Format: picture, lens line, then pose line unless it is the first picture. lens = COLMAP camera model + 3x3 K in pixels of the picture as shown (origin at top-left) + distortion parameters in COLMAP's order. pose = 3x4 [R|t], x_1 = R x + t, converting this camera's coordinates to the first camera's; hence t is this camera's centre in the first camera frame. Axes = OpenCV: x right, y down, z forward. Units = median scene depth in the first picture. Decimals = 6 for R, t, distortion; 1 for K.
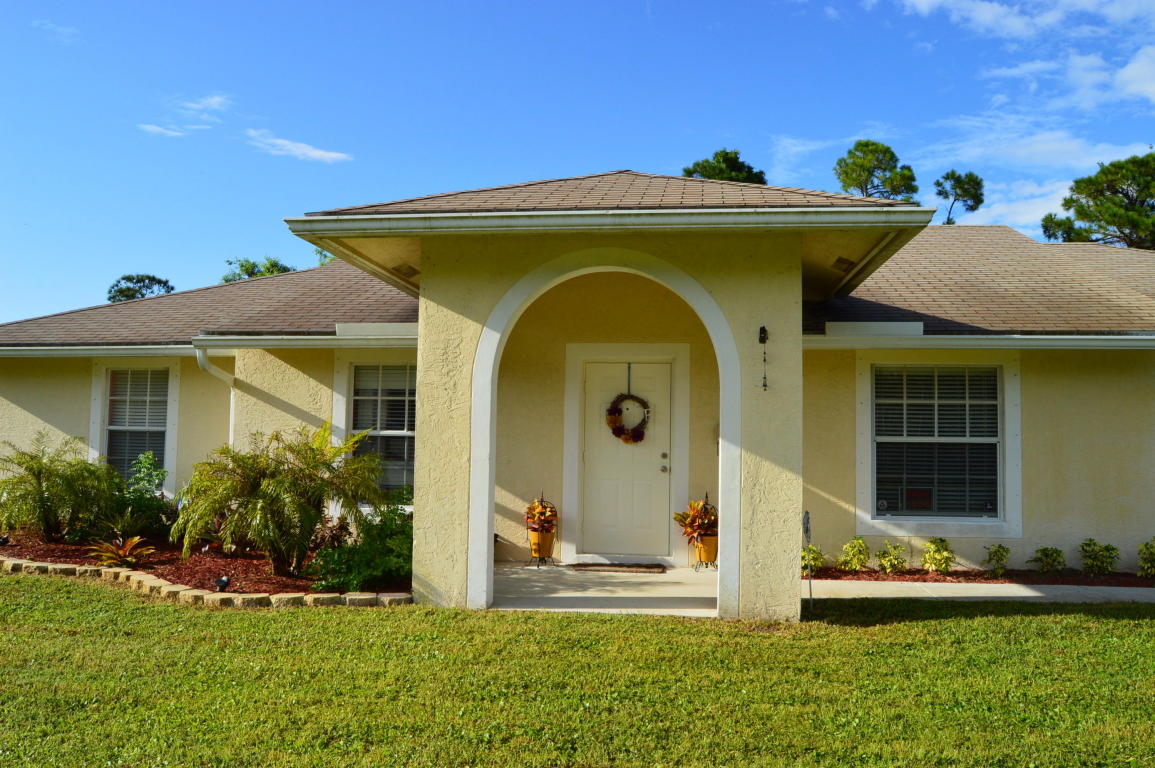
lens RADIAL K [[916.7, 0, 574.4], [0, 916.7, 386.1], [0, 0, 1]] dist [-0.095394, 0.035721]
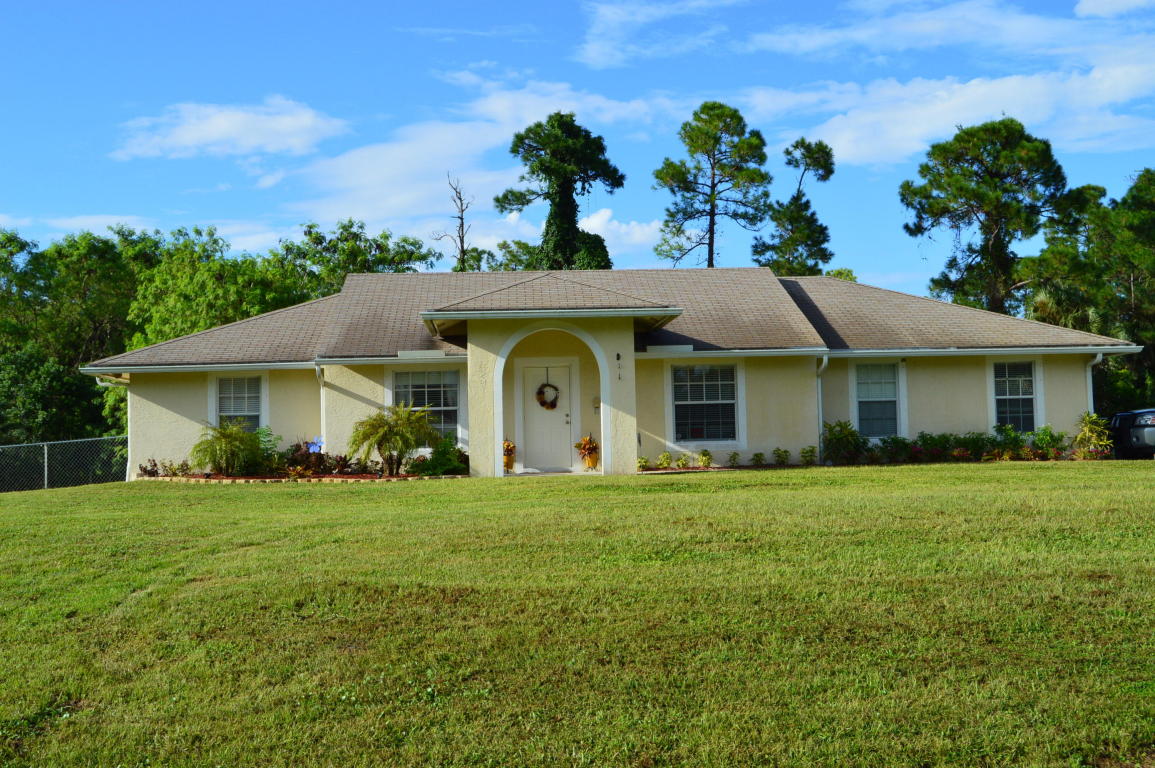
lens RADIAL K [[1406.9, 0, 578.1], [0, 1406.9, 385.3], [0, 0, 1]] dist [-0.091127, 0.000000]
pose [[0.982019, -0.028826, 0.186566, -0.405820], [0.027496, 0.999575, 0.009715, -0.014075], [-0.186767, -0.004410, 0.982394, -1.801264]]
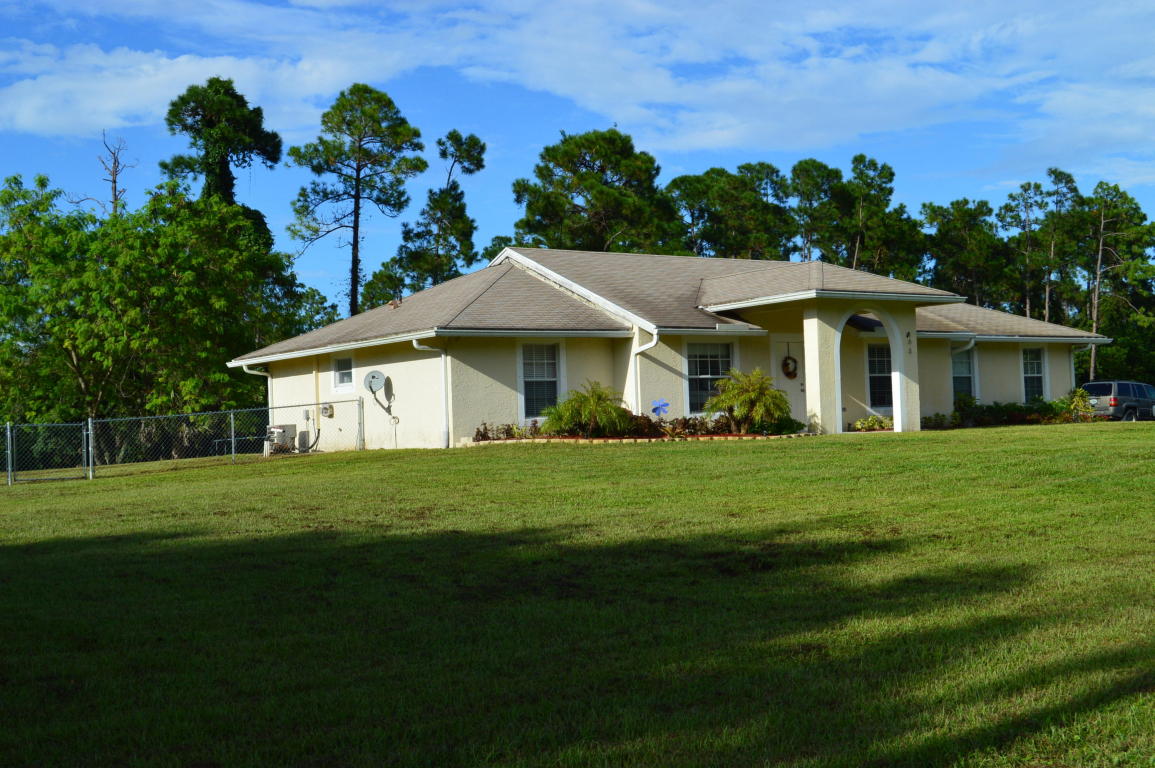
lens RADIAL K [[1500.6, 0, 582.8], [0, 1500.6, 380.2], [0, 0, 1]] dist [-0.034307, 0.000000]
pose [[0.731463, -0.015668, 0.681701, -2.643494], [0.005318, 0.999837, 0.017273, 0.000289], [-0.681860, -0.009009, 0.731427, -1.237816]]
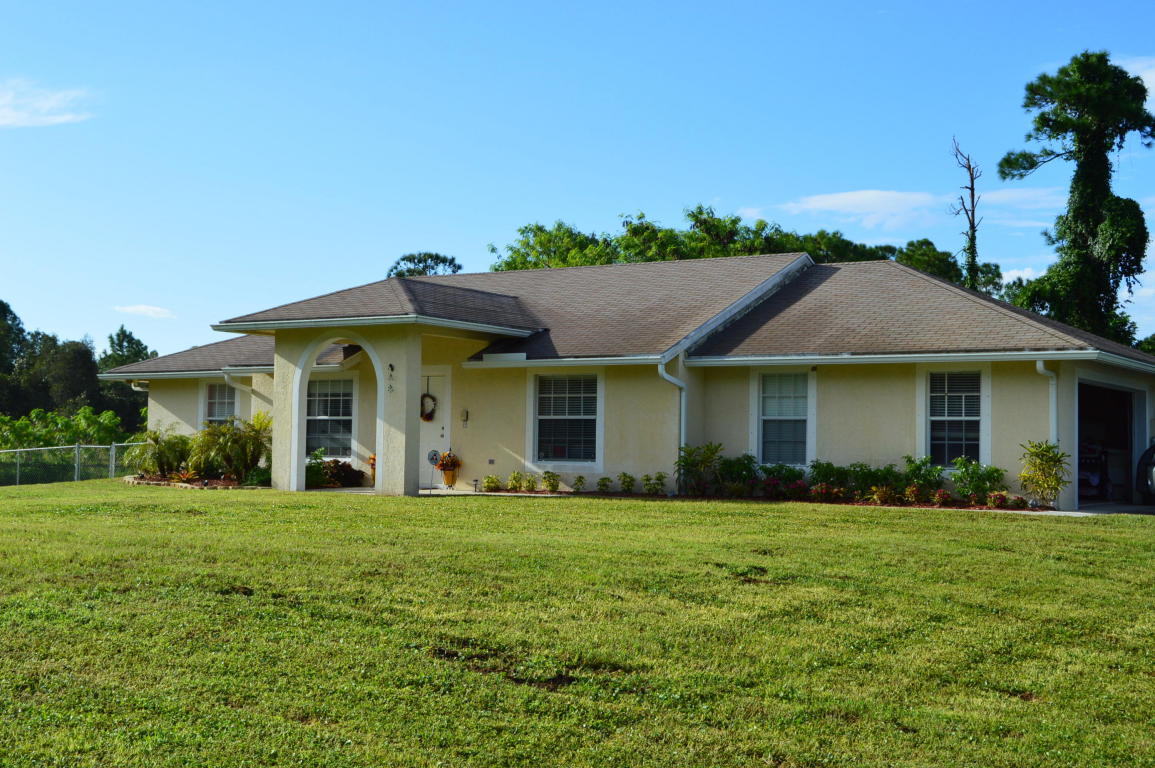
lens RADIAL K [[1576.2, 0, 576.9], [0, 1576.2, 384.0], [0, 0, 1]] dist [-0.077456, 0.000000]
pose [[0.907131, -0.020754, -0.420337, 1.545207], [0.023206, 0.999730, 0.000720, -0.005815], [0.420209, -0.010407, 0.907368, -1.585306]]
